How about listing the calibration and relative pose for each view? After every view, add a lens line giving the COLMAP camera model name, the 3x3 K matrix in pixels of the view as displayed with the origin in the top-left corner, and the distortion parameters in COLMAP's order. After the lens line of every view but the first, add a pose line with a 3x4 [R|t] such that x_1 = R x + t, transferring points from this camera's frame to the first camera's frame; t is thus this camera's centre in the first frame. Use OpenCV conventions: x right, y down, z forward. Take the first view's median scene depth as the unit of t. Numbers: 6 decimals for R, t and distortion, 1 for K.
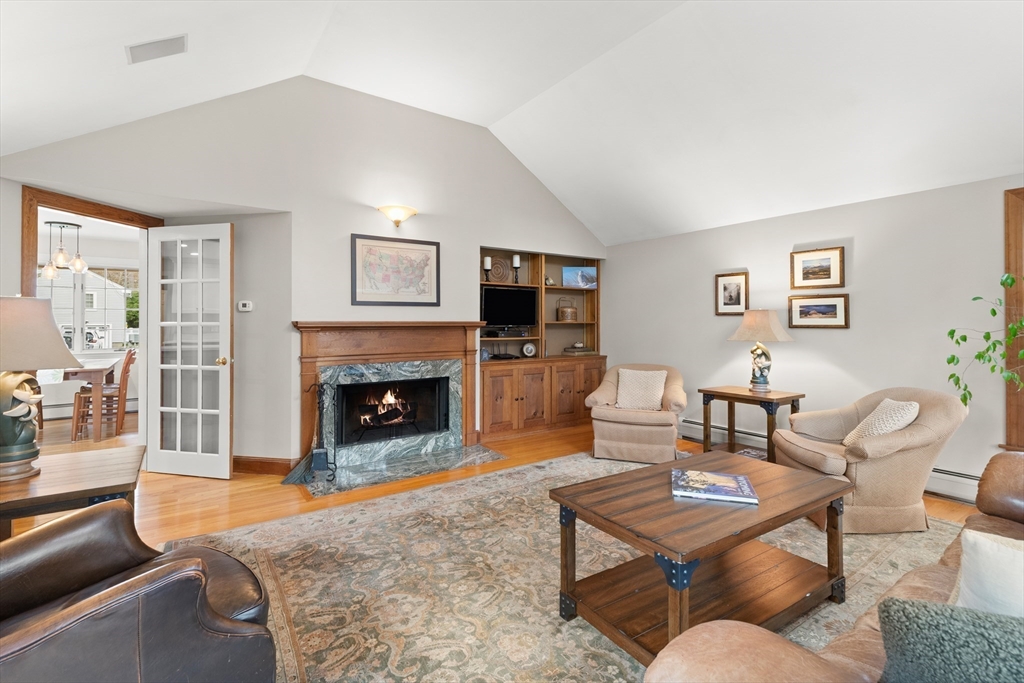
lens RADIAL K [[467.2, 0, 525.5], [0, 467.2, 324.0], [0, 0, 1]] dist [0.007947, -0.000171]
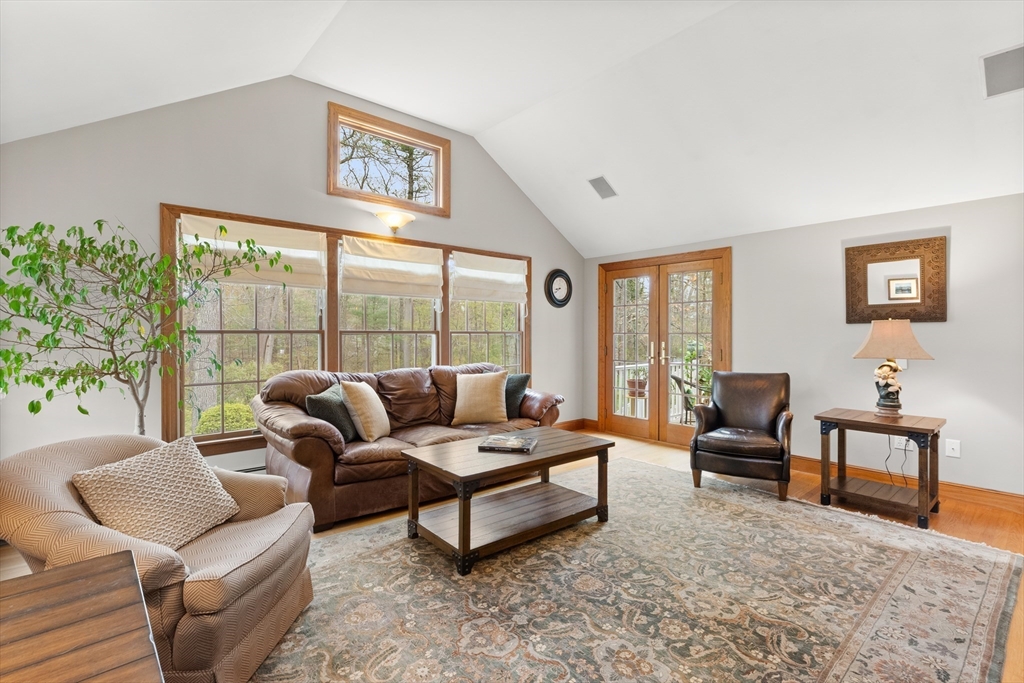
lens RADIAL K [[489.5, 0, 508.9], [0, 489.5, 335.3], [0, 0, 1]] dist [-0.001765, -0.001090]
pose [[-0.996800, -0.003958, -0.079836, 0.269599], [-0.004403, 0.999976, 0.005403, -0.002109], [0.079813, 0.005737, -0.996793, 1.306878]]
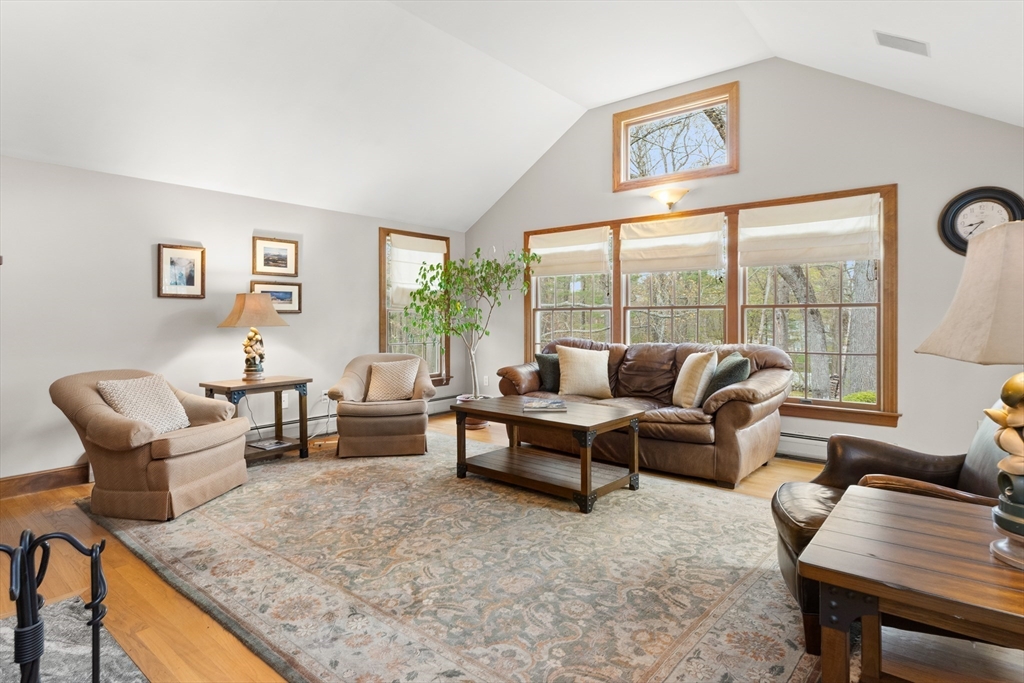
lens RADIAL K [[540.7, 0, 503.8], [0, 540.7, 316.1], [0, 0, 1]] dist [0.000036, 0.001602]
pose [[-0.220946, -0.001632, 0.975285, -0.723155], [0.002575, 0.999994, 0.002257, 0.015498], [-0.975283, 0.003010, -0.220941, 0.801594]]
